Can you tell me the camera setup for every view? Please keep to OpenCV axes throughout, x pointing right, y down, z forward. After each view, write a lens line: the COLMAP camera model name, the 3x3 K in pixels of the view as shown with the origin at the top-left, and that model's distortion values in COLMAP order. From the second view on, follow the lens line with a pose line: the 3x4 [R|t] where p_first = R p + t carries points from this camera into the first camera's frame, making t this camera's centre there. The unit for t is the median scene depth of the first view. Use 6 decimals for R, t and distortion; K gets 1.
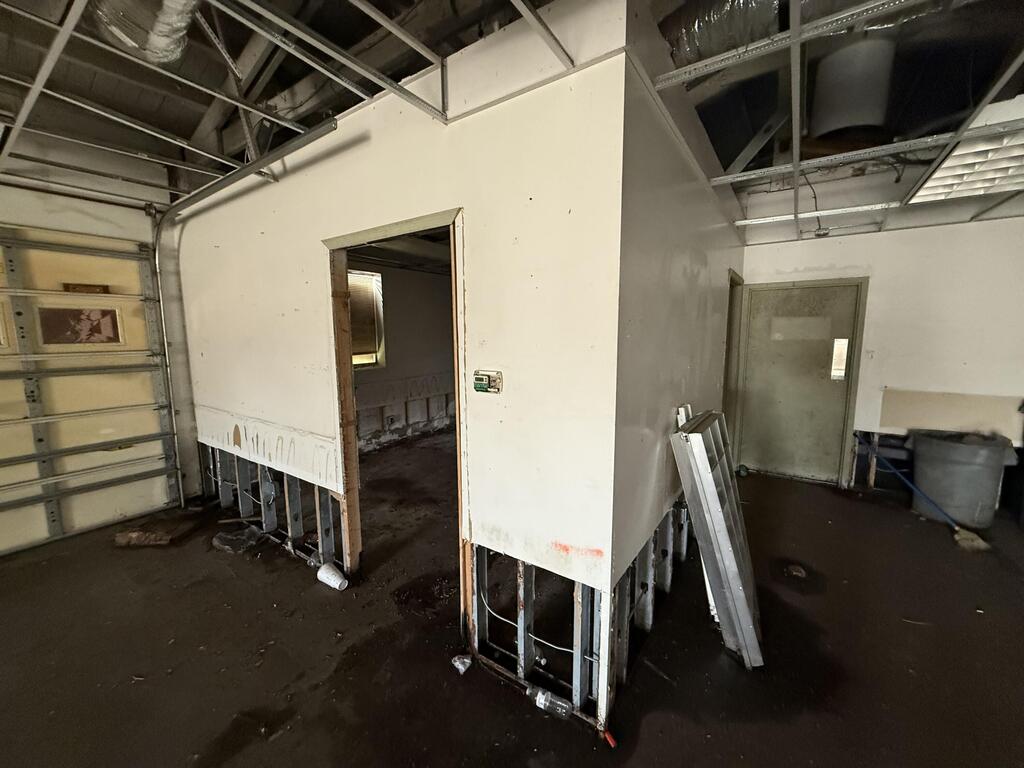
lens RADIAL K [[402.7, 0, 512.0], [0, 402.7, 384.0], [0, 0, 1]] dist [-0.000115, -0.000081]
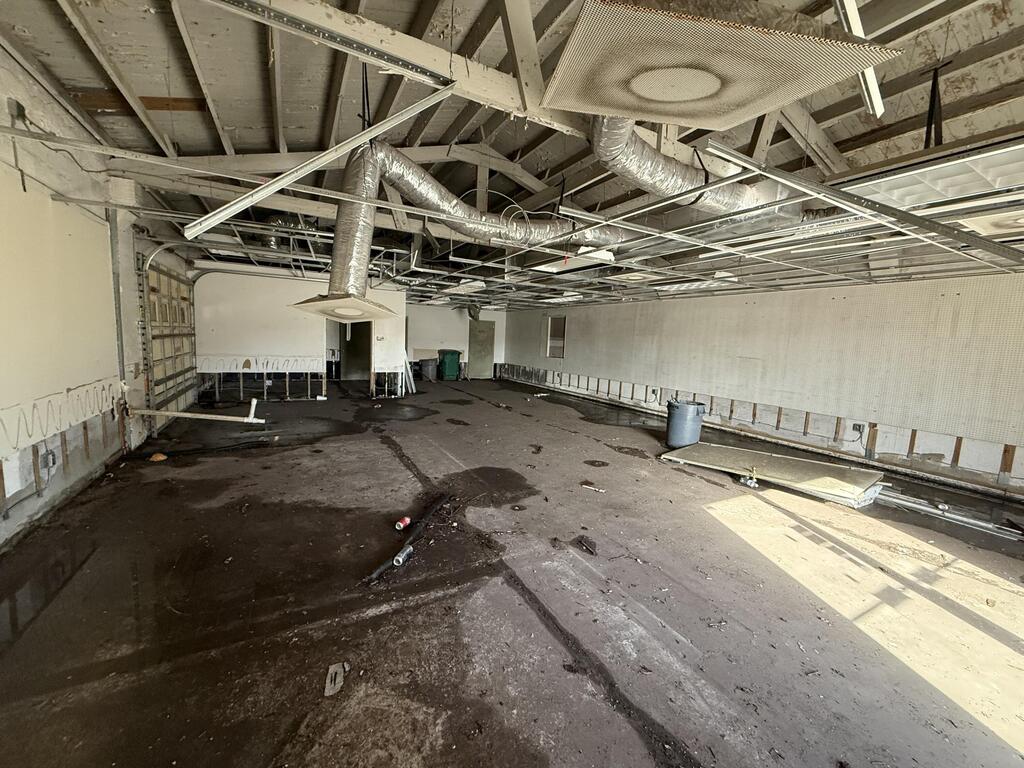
lens RADIAL K [[402.7, 0, 512.0], [0, 402.7, 384.0], [0, 0, 1]] dist [-0.000115, -0.000081]
pose [[0.442932, -0.075744, 0.893350, -1.979841], [0.069891, 0.996310, 0.049820, 0.216346], [-0.893827, 0.040370, 0.446591, -1.415342]]
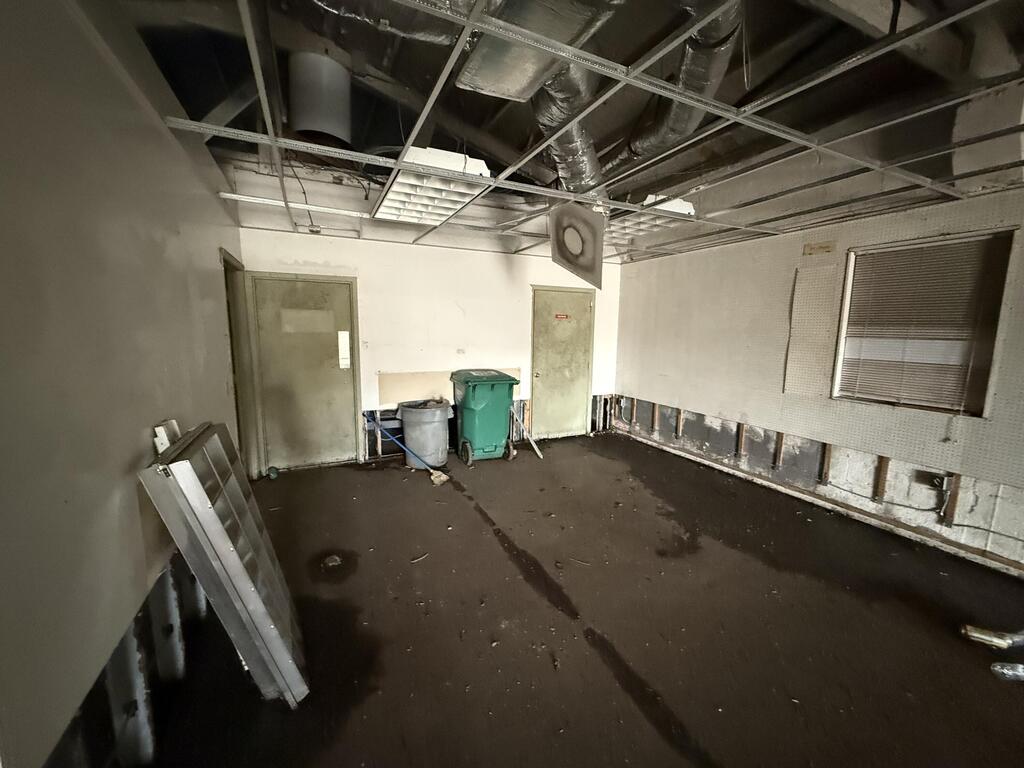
lens RADIAL K [[402.7, 0, 512.0], [0, 402.7, 384.0], [0, 0, 1]] dist [-0.000115, -0.000081]
pose [[0.483622, -0.111185, 0.868186, 0.078724], [0.096027, 0.992651, 0.073634, -0.006182], [-0.869993, 0.047758, 0.490745, 0.073128]]
